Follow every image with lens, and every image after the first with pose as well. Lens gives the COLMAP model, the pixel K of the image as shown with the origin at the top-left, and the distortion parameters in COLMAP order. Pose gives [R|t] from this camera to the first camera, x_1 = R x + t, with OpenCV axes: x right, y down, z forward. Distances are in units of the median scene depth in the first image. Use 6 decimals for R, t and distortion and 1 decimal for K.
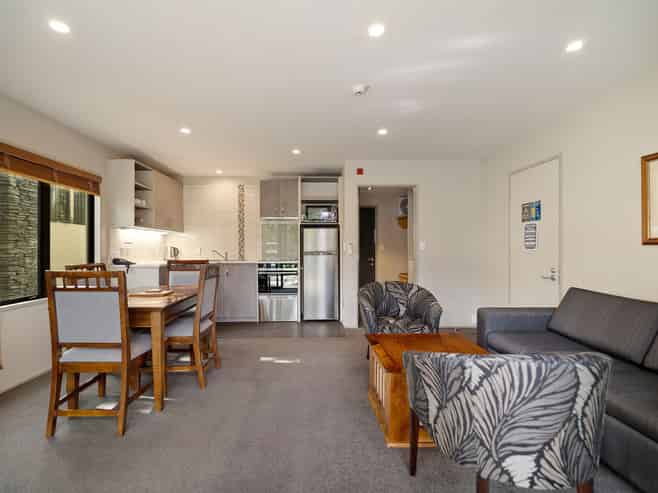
lens RADIAL K [[313.5, 0, 313.7], [0, 313.5, 252.1], [0, 0, 1]] dist [-0.001785, 0.000561]
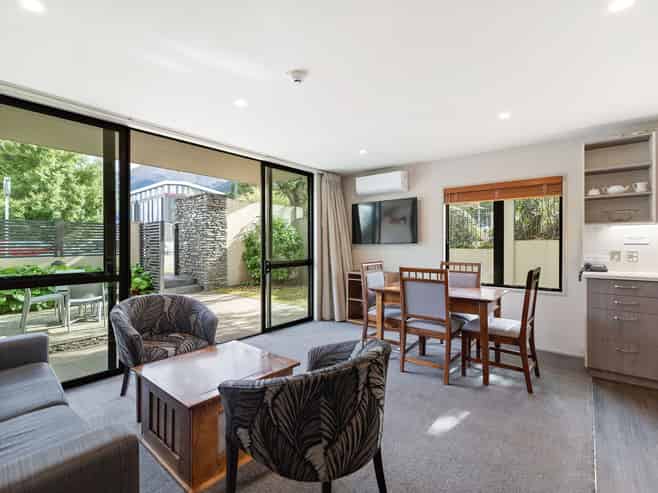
lens RADIAL K [[313.5, 0, 328.5], [0, 313.5, 246.4], [0, 0, 1]] dist [-0.001785, 0.000561]
pose [[-0.663778, 0.010872, -0.747851, 0.381893], [-0.000897, 0.999882, 0.015332, -0.030514], [0.747929, 0.010848, -0.663690, 0.823114]]
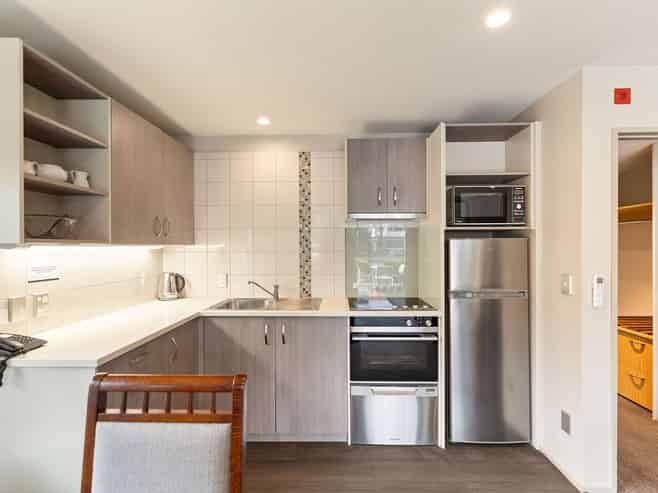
lens RADIAL K [[313.5, 0, 330.5], [0, 313.5, 248.9], [0, 0, 1]] dist [-0.001785, 0.000561]
pose [[0.998830, 0.000254, -0.048367, -0.182008], [-0.000452, 0.999992, -0.004083, -0.058574], [0.048366, 0.004100, 0.998821, 0.541512]]
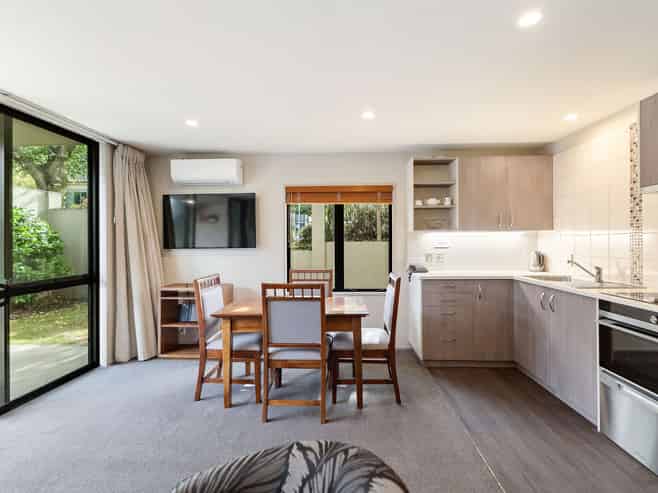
lens RADIAL K [[313.5, 0, 332.8], [0, 313.5, 241.7], [0, 0, 1]] dist [-0.001785, 0.000561]
pose [[-0.070791, 0.005119, -0.997478, 0.283093], [-0.001502, 0.999985, 0.005238, -0.044839], [0.997490, 0.001869, -0.070782, 0.654520]]
